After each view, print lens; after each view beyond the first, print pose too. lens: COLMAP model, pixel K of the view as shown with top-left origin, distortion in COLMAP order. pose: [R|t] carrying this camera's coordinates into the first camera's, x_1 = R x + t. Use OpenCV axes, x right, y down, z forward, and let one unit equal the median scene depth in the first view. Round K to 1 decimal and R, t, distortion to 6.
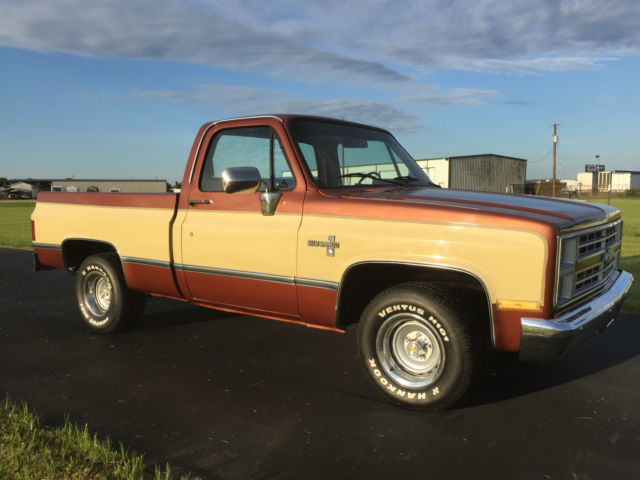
lens RADIAL K [[541.8, 0, 321.4], [0, 541.8, 255.4], [0, 0, 1]] dist [0.105546, -0.130722]
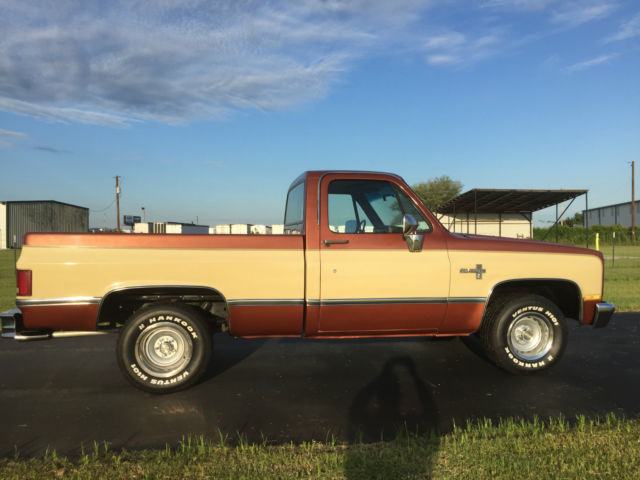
lens RADIAL K [[541.8, 0, 321.4], [0, 541.8, 255.4], [0, 0, 1]] dist [0.105546, -0.130722]
pose [[0.710259, -0.018467, 0.703698, -1.043815], [0.080390, 0.995244, -0.055021, -0.011803], [-0.699335, 0.095649, 0.708366, 0.224403]]
